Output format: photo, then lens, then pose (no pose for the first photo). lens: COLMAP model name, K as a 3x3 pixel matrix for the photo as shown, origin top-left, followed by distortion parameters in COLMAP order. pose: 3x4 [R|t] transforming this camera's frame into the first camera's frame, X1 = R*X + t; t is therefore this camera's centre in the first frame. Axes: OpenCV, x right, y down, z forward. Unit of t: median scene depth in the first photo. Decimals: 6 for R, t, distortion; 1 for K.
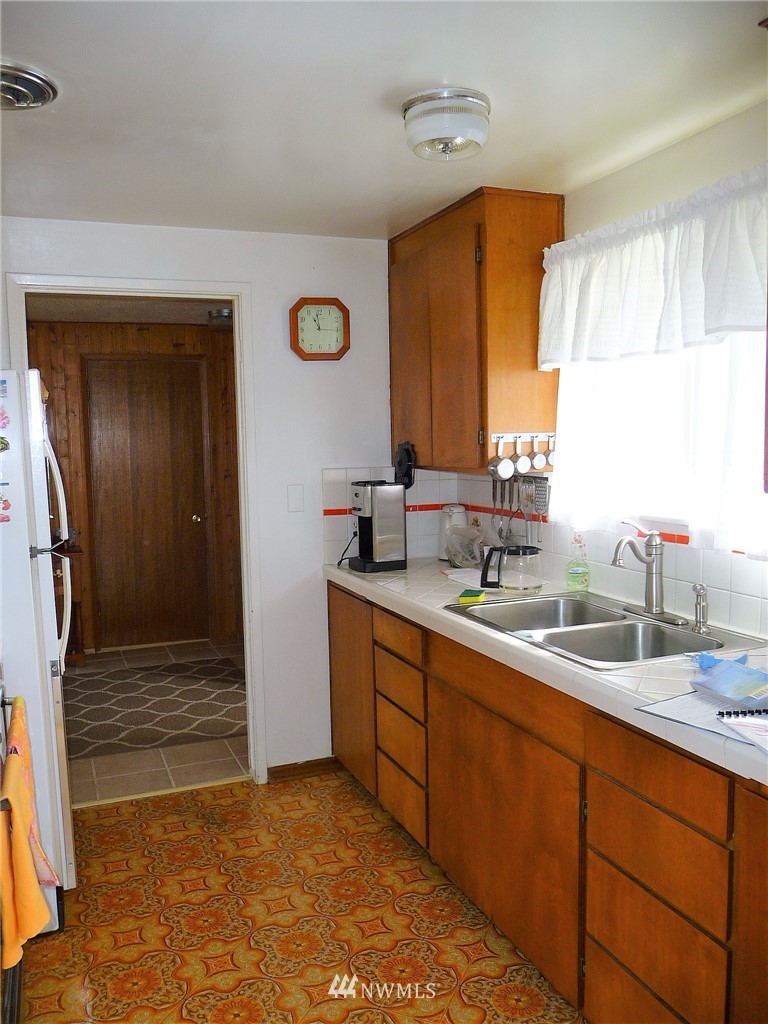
lens RADIAL K [[846.4, 0, 381.6], [0, 846.4, 524.9], [0, 0, 1]] dist [-0.011086, 0.007133]
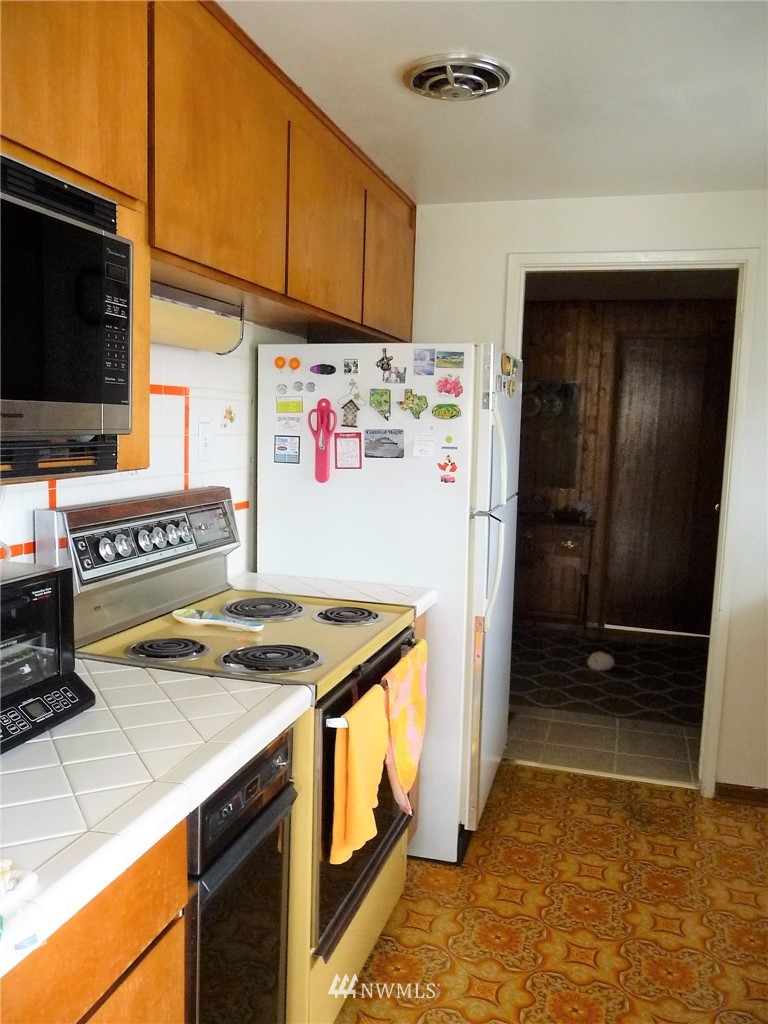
lens RADIAL K [[852.5, 0, 383.2], [0, 852.5, 520.7], [0, 0, 1]] dist [-0.043470, 0.052138]
pose [[0.784310, 0.119667, -0.608718, 0.136780], [-0.110216, 0.992488, 0.053103, -0.003078], [0.610500, 0.025441, 0.791608, 0.063517]]
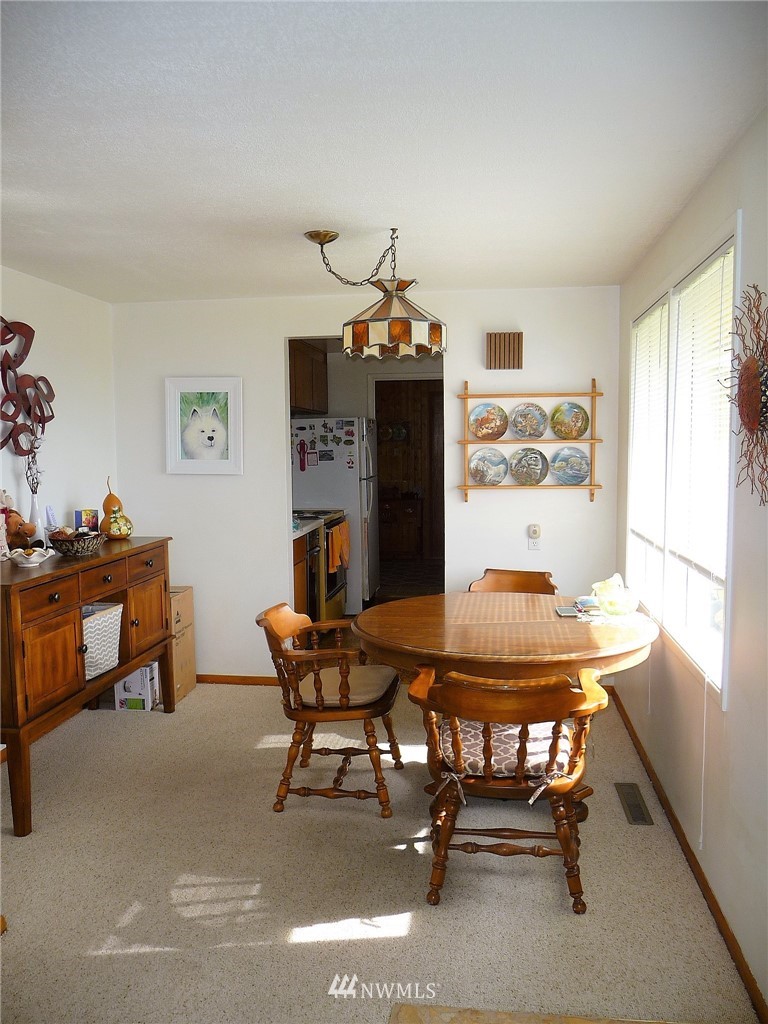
lens RADIAL K [[852.5, 0, 383.2], [0, 852.5, 520.7], [0, 0, 1]] dist [-0.043470, 0.052138]
pose [[0.873226, 0.054723, -0.484234, 0.936989], [-0.055422, 0.998380, 0.012882, 0.113926], [0.484154, 0.015588, 0.874844, -1.319708]]
